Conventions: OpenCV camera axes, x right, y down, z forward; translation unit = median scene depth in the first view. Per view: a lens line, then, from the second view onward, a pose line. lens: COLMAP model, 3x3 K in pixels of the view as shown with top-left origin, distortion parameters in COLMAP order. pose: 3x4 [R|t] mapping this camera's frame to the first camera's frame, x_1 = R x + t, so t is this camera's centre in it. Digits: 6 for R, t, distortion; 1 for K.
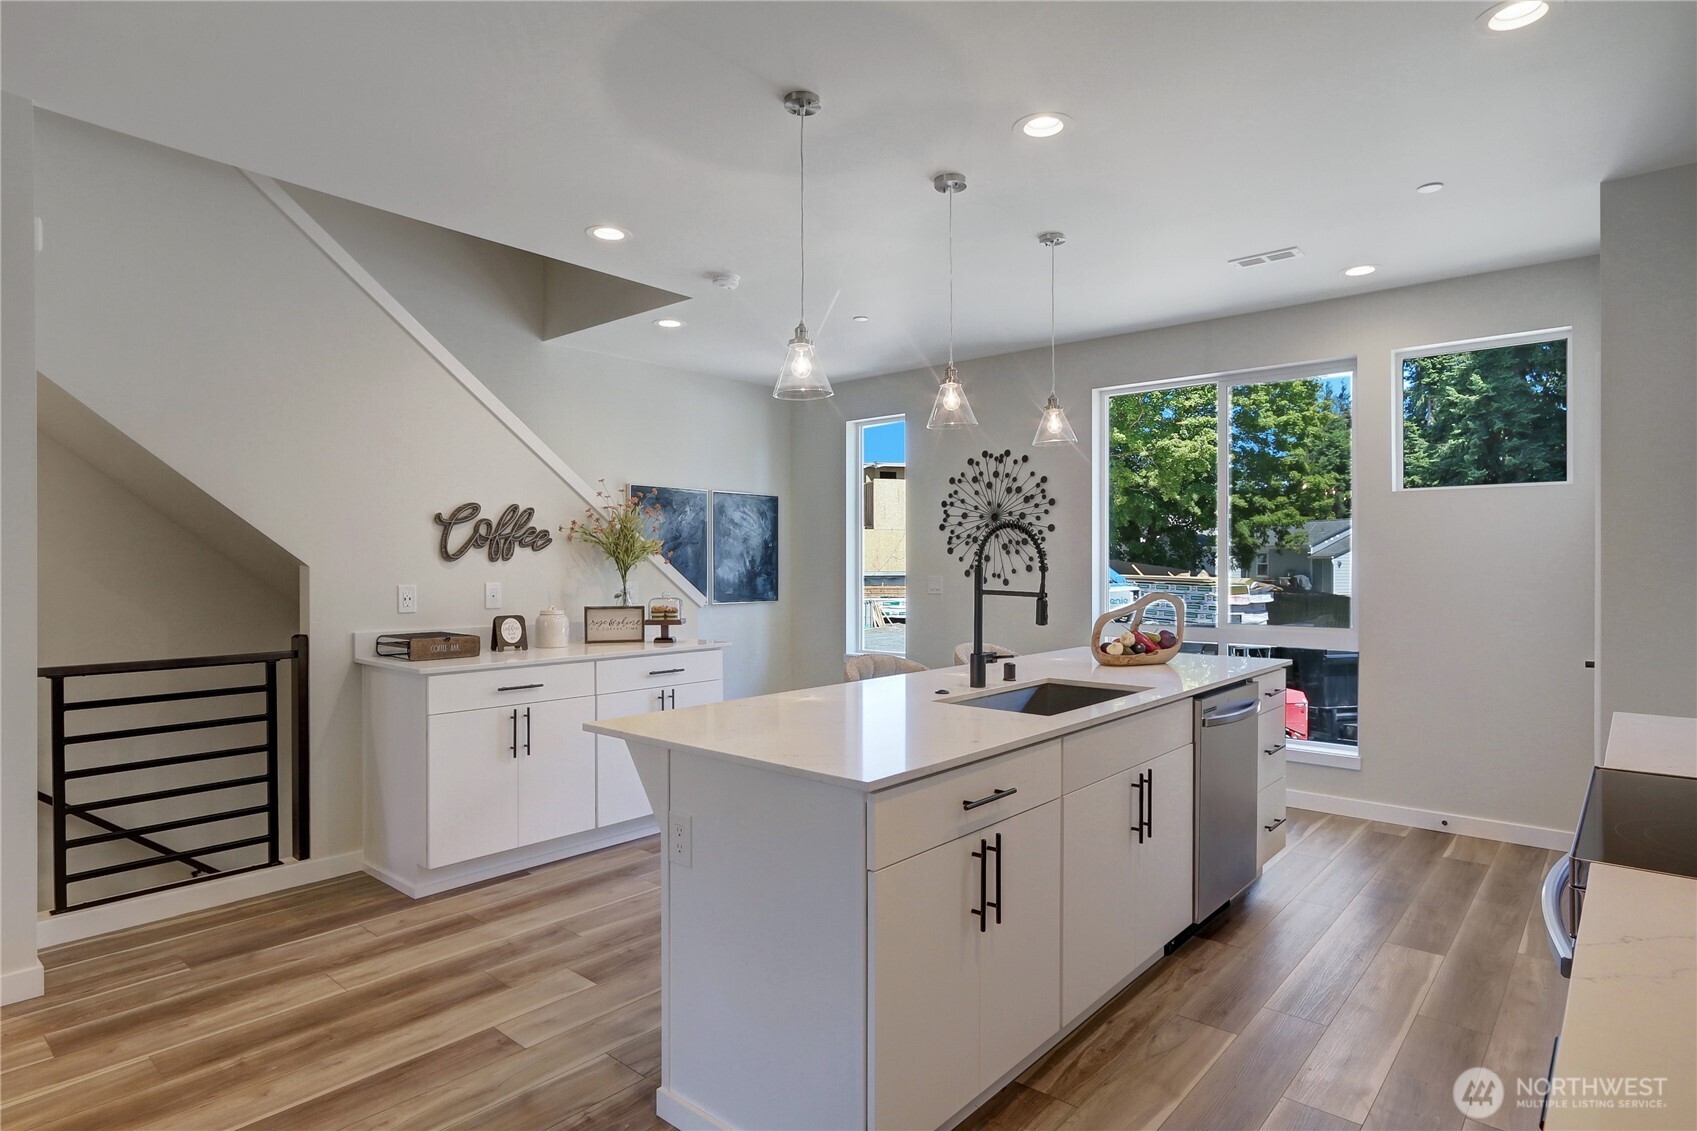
lens RADIAL K [[915.5, 0, 829.3], [0, 915.5, 561.9], [0, 0, 1]] dist [-0.002346, -0.000509]
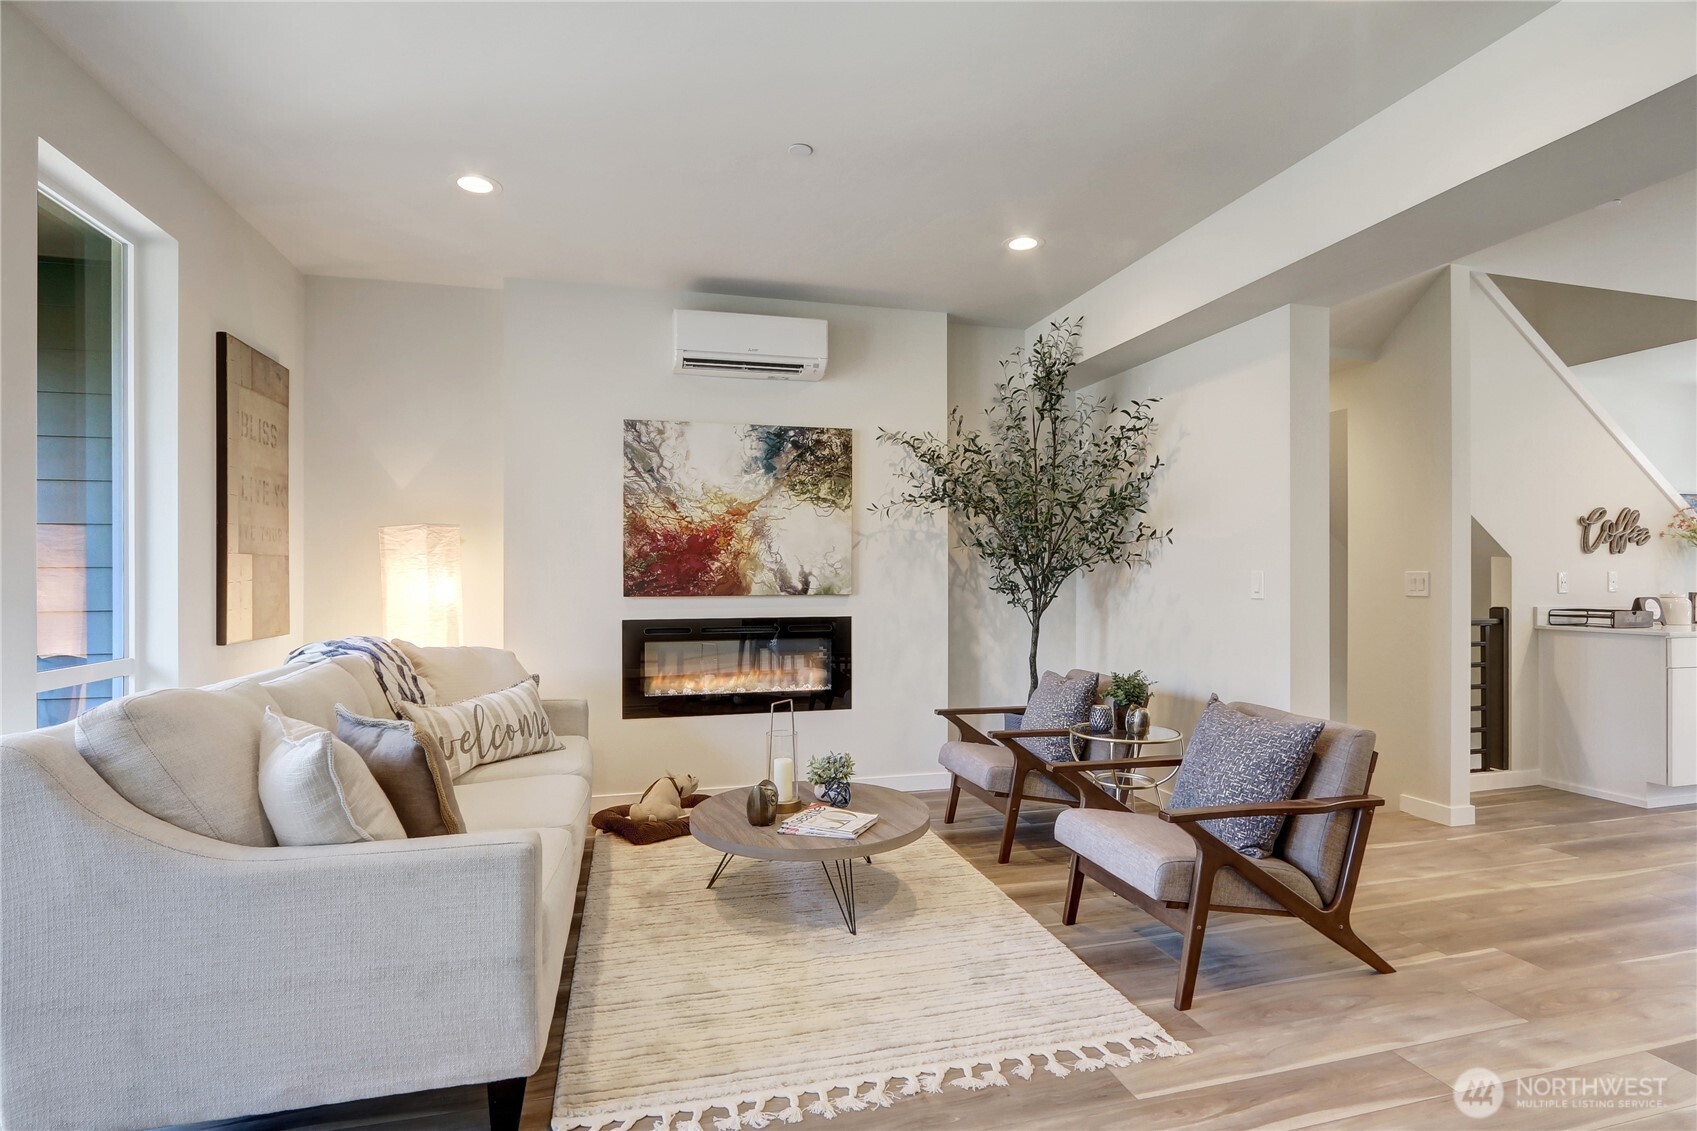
lens RADIAL K [[824.4, 0, 817.7], [0, 824.4, 568.9], [0, 0, 1]] dist [-0.003695, -0.000356]
pose [[0.831623, -0.002876, -0.555333, -0.619692], [0.002378, 0.999996, -0.001618, 0.018411], [0.555335, 0.000025, 0.831627, -0.506895]]
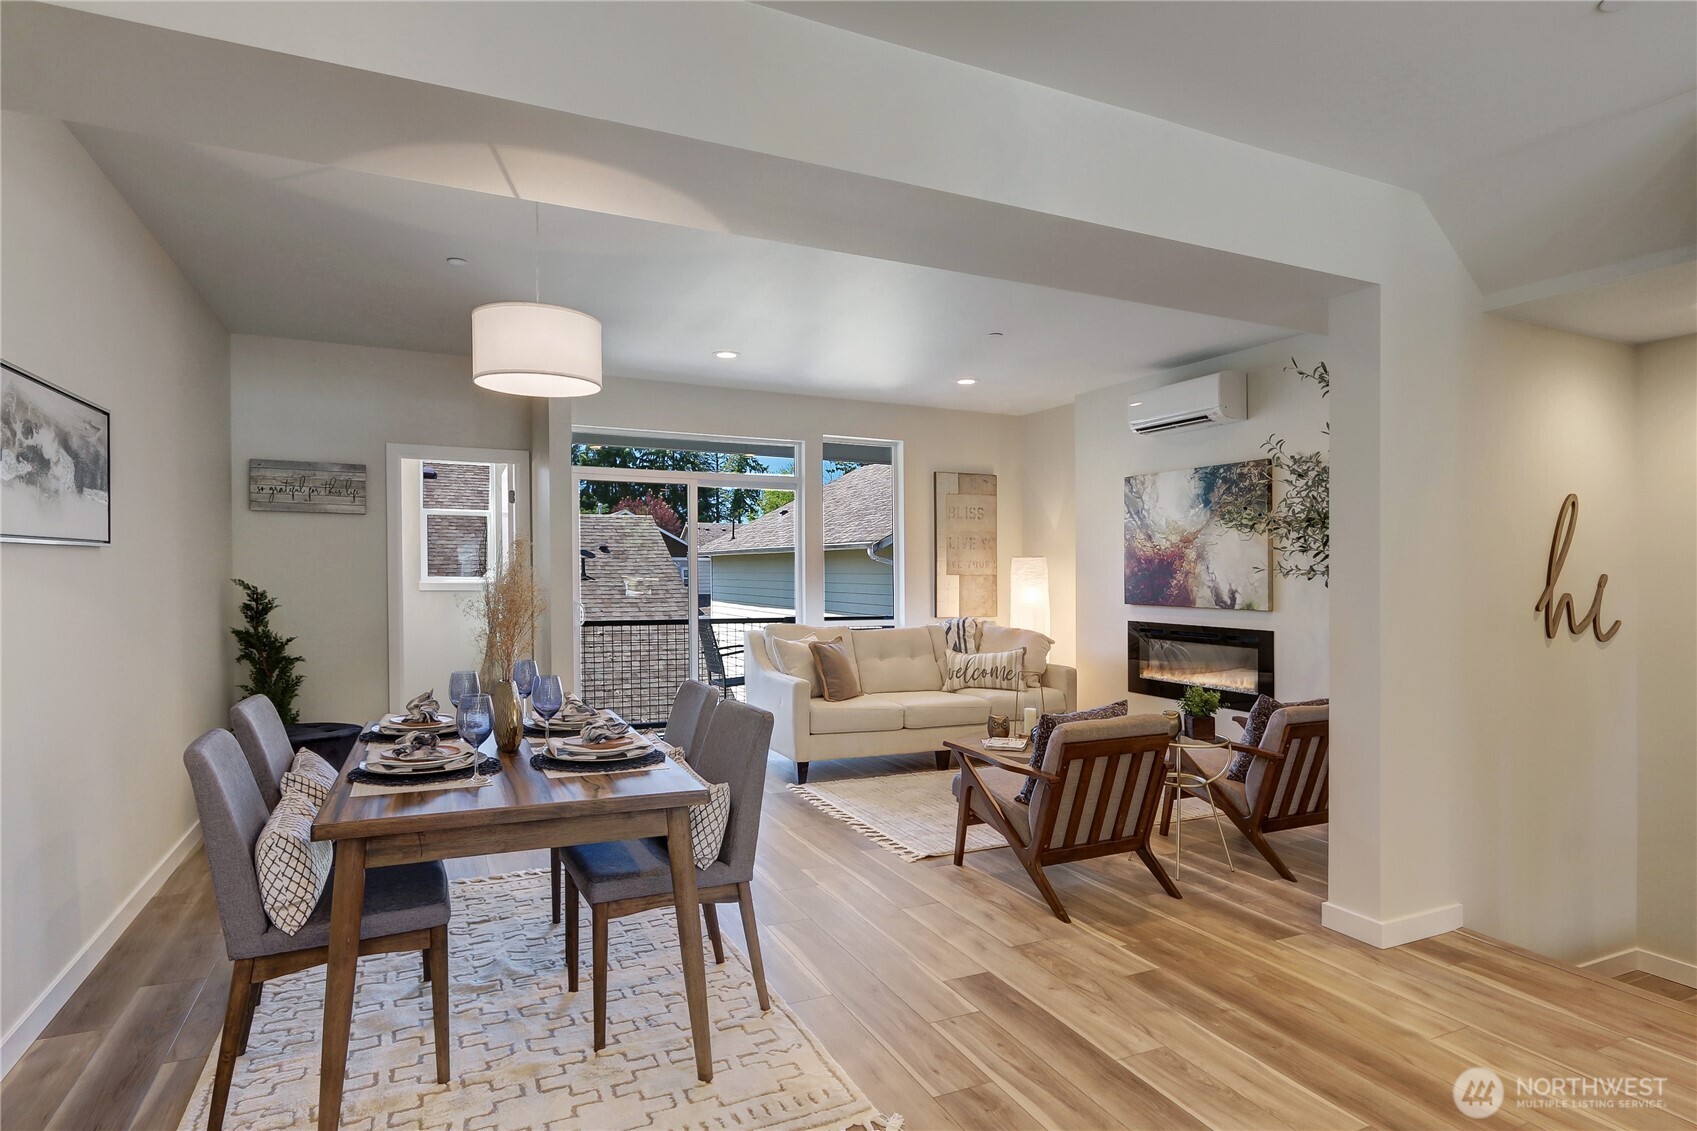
lens RADIAL K [[899.5, 0, 868.6], [0, 899.5, 574.9], [0, 0, 1]] dist [0.000341, -0.000068]
pose [[-0.375005, 0.002148, -0.927020, 0.147983], [-0.003335, 0.999988, 0.003666, -0.002017], [0.927017, 0.004466, -0.374993, 0.294609]]
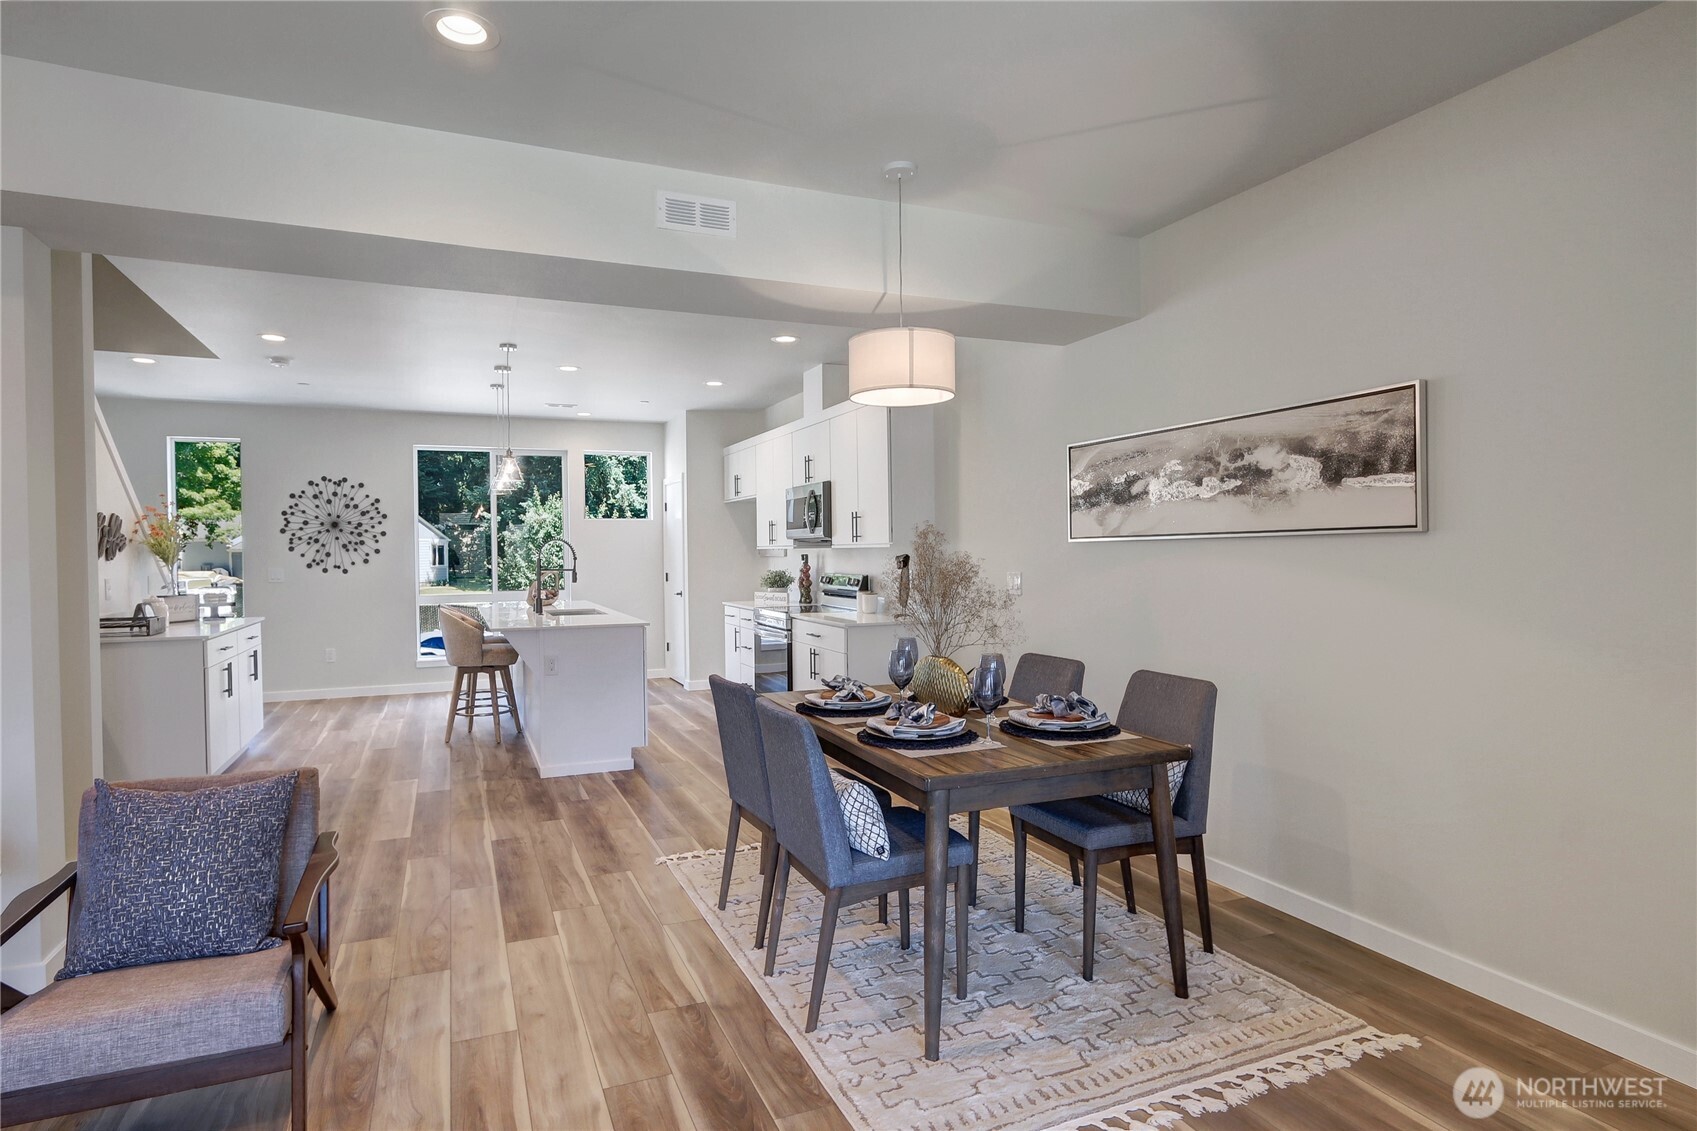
lens RADIAL K [[926.6, 0, 835.5], [0, 926.6, 591.0], [0, 0, 1]] dist [-0.020075, -0.000355]
pose [[0.432699, -0.041598, 0.900578, -0.997341], [0.005548, 0.999039, 0.043480, -0.006590], [-0.901521, -0.013817, 0.432514, -0.389630]]
